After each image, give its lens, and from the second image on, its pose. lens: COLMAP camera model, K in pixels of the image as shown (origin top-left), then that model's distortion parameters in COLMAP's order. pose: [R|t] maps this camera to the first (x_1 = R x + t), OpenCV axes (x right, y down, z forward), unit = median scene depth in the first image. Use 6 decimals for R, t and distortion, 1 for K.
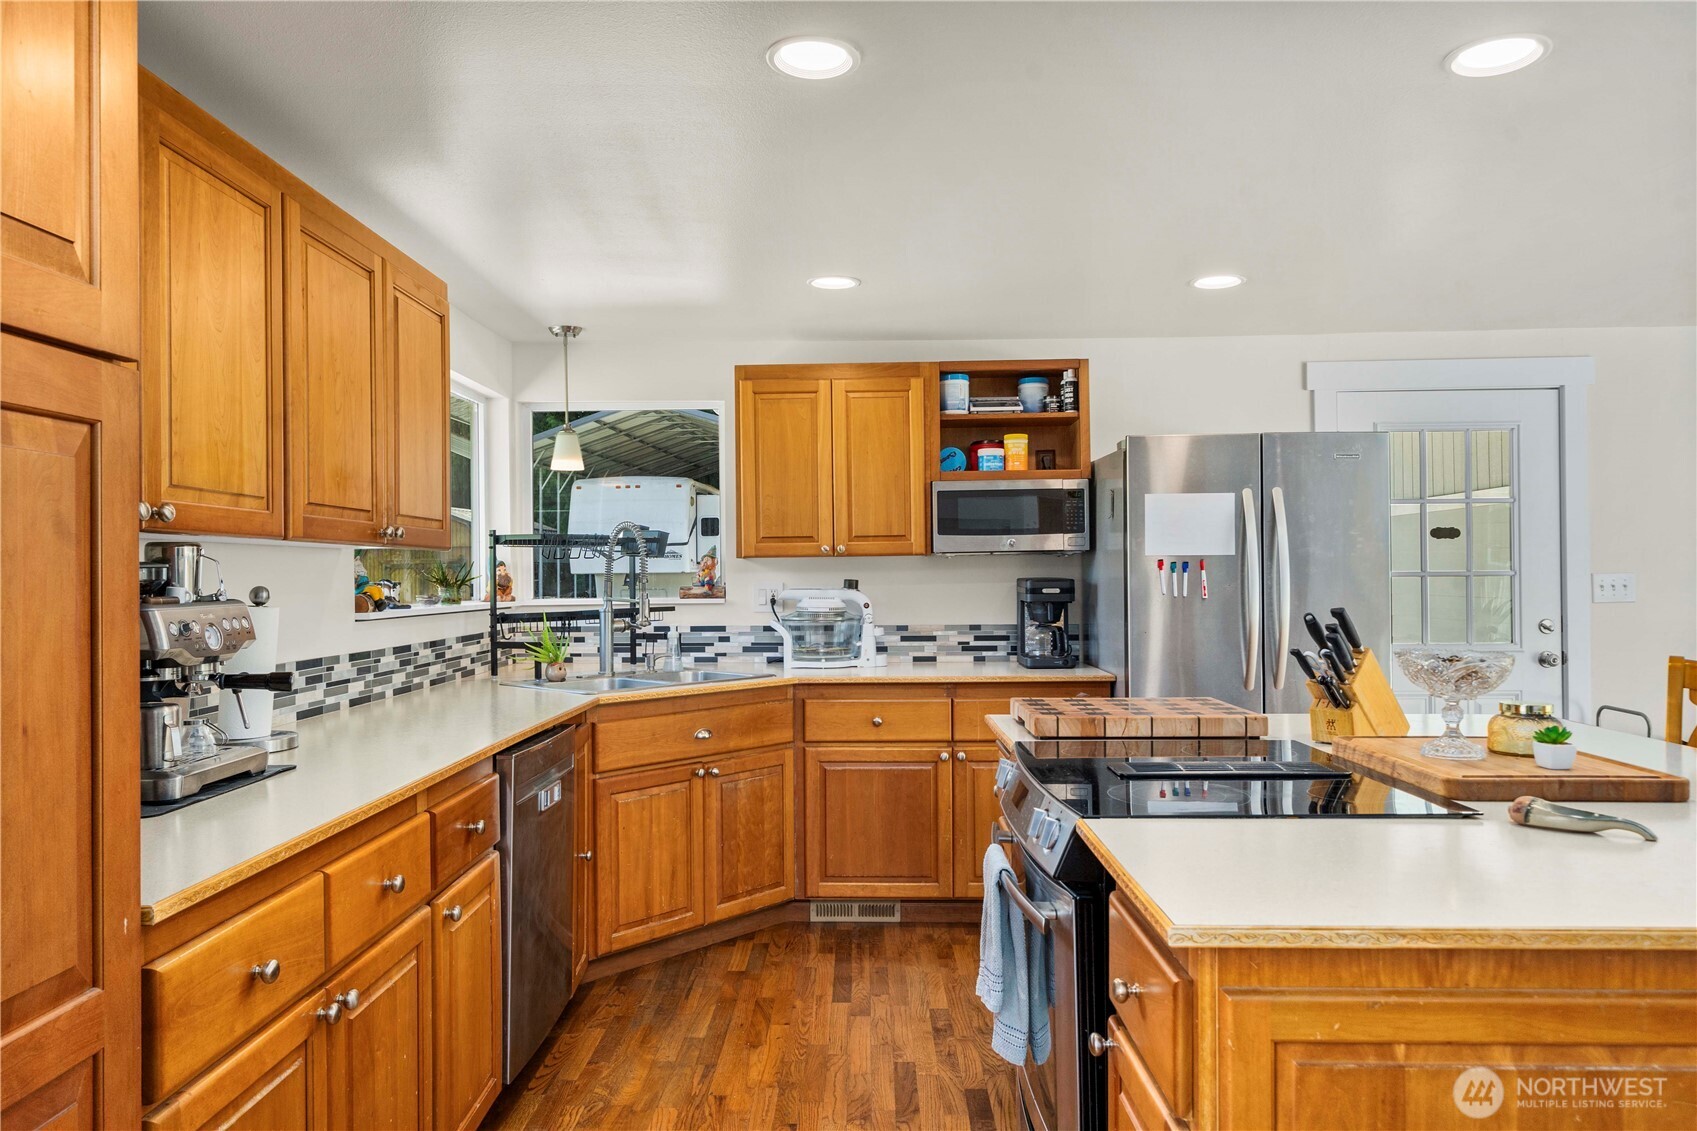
lens RADIAL K [[1161.6, 0, 840.6], [0, 1161.6, 567.0], [0, 0, 1]] dist [0.004907, 0.002094]
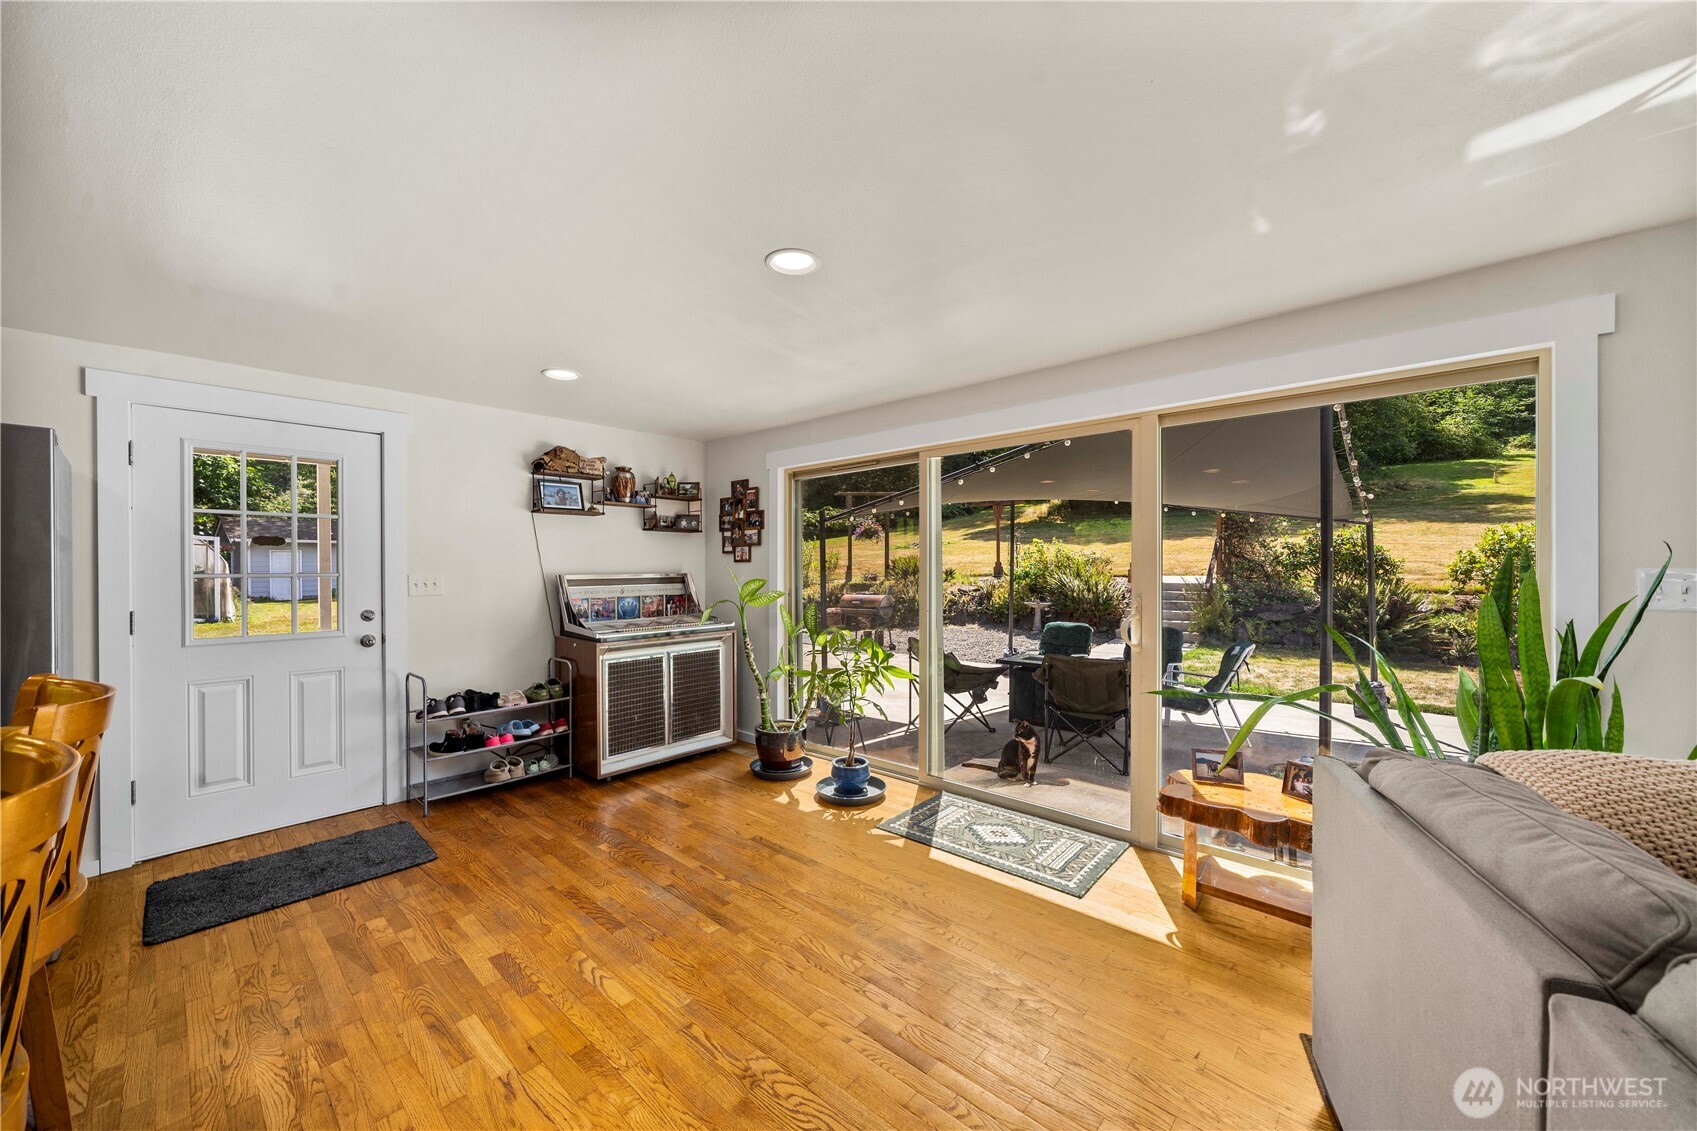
lens RADIAL K [[632.5, 0, 840.3], [0, 632.5, 573.4], [0, 0, 1]] dist [-0.003074, -0.000279]
pose [[0.654070, -0.000313, 0.756434, 0.442277], [-0.006126, 0.999965, 0.005710, -0.003434], [-0.756409, -0.008369, 0.654046, 0.146977]]
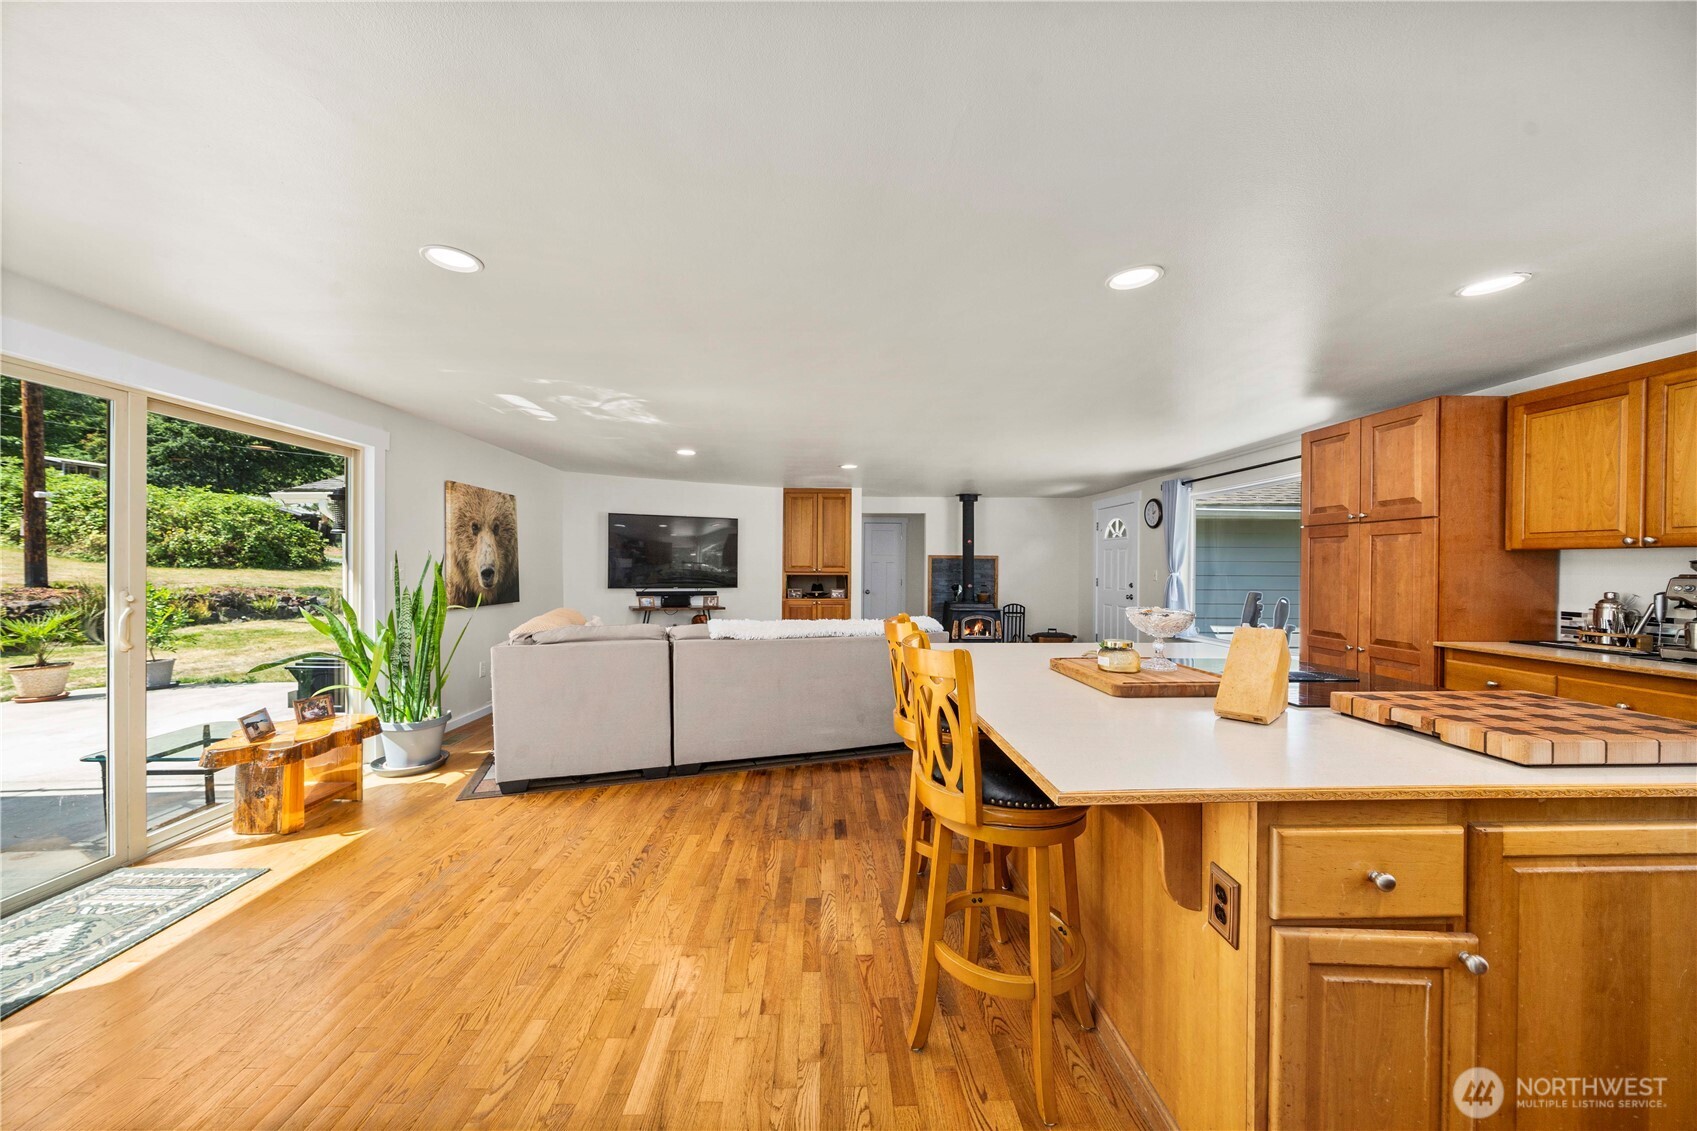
lens RADIAL K [[599.2, 0, 844.6], [0, 599.2, 571.7], [0, 0, 1]] dist [-0.002067, -0.000356]
pose [[-0.998282, 0.003884, -0.058472, 0.500113], [0.003621, 0.999983, 0.004603, 0.006295], [0.058488, 0.004383, -0.998278, 0.914923]]
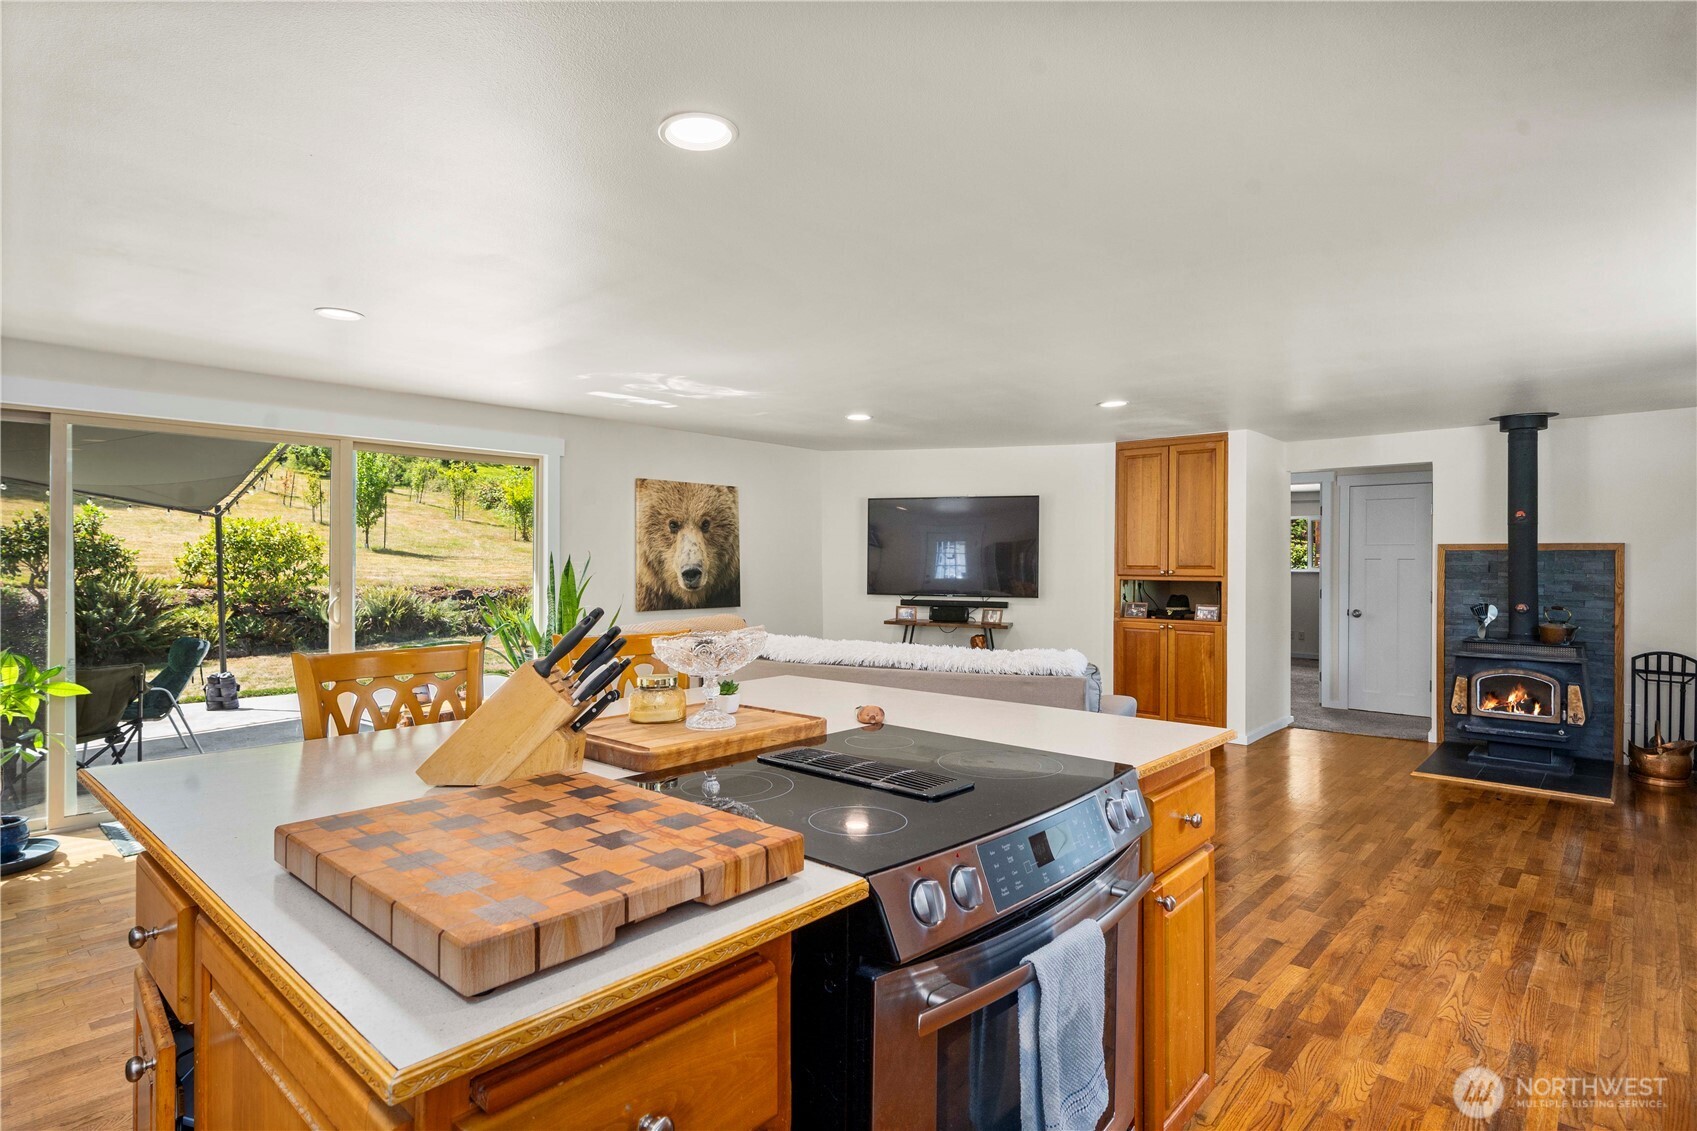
lens RADIAL K [[880.9, 0, 817.6], [0, 880.9, 561.3], [0, 0, 1]] dist [-0.000222, -0.000972]
pose [[-0.742797, 0.005625, 0.669493, -0.062136], [-0.000088, 0.999964, -0.008500, 0.003165], [-0.669517, -0.006373, -0.742770, 0.751613]]
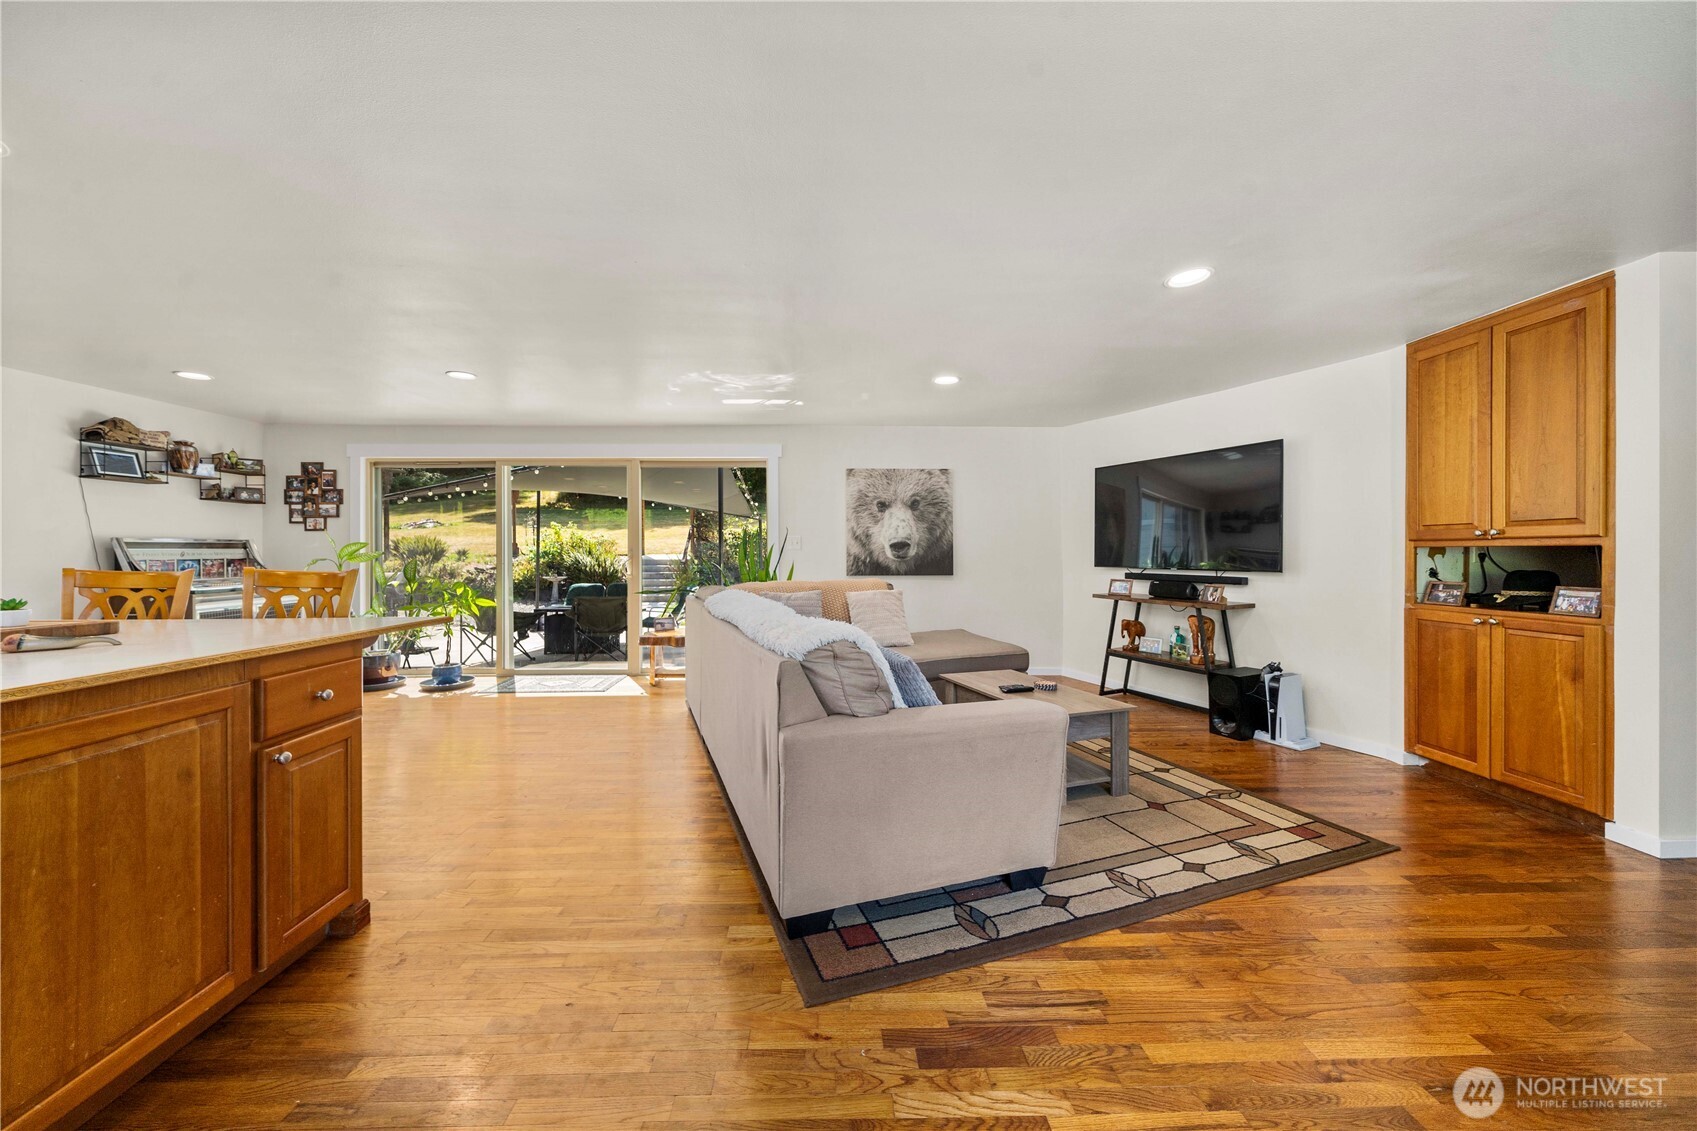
lens RADIAL K [[599.2, 0, 833.8], [0, 599.2, 553.0], [0, 0, 1]] dist [-0.002067, -0.000356]
pose [[-0.041069, 0.007473, 0.999128, -0.095756], [-0.002102, 0.999969, -0.007566, 0.035084], [-0.999154, -0.002411, -0.041052, -0.022002]]
